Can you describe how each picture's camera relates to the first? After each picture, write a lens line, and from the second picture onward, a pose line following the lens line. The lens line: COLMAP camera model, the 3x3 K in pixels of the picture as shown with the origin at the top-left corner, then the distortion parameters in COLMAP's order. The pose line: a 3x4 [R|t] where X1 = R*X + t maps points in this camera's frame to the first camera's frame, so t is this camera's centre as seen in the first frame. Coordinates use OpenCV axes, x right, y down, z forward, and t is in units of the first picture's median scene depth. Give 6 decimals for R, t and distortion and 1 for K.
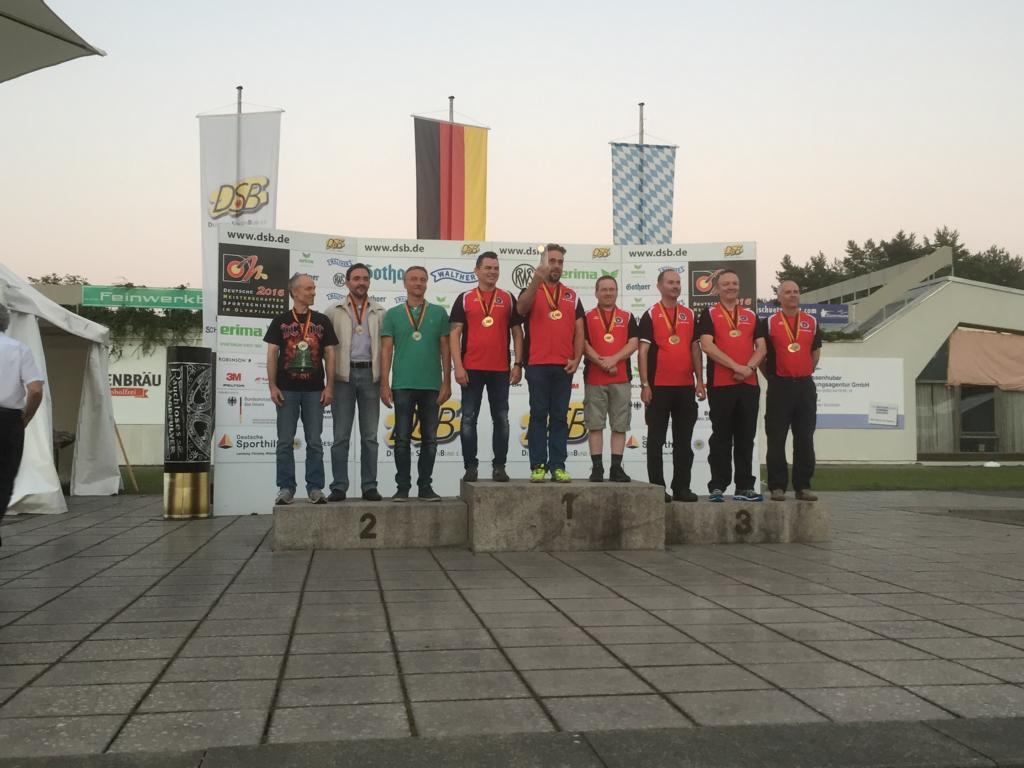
lens RADIAL K [[1177.3, 0, 480.6], [0, 1177.3, 380.1], [0, 0, 1]] dist [0.268524, 0.013411]
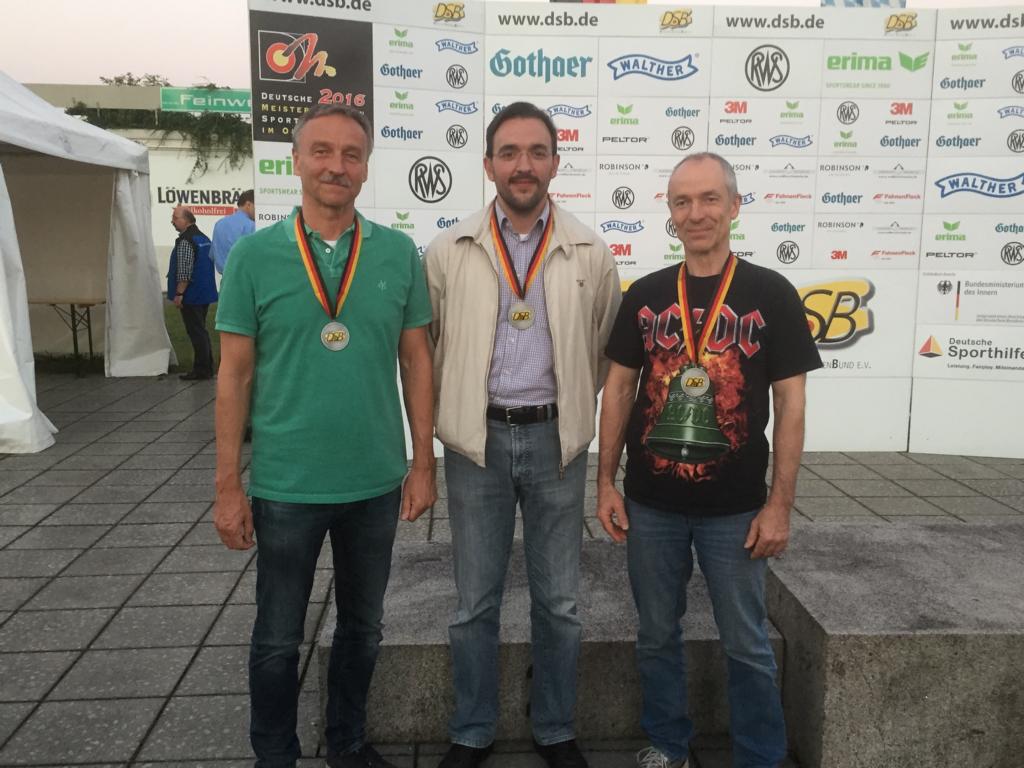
lens RADIAL K [[957.4, 0, 494.7], [0, 957.4, 348.7], [0, 0, 1]] dist [0.128110, -0.129760]
pose [[0.997670, 0.014743, -0.066607, -0.064663], [-0.002093, 0.982523, 0.186131, -0.040311], [0.068187, -0.185558, 0.980265, 0.492237]]
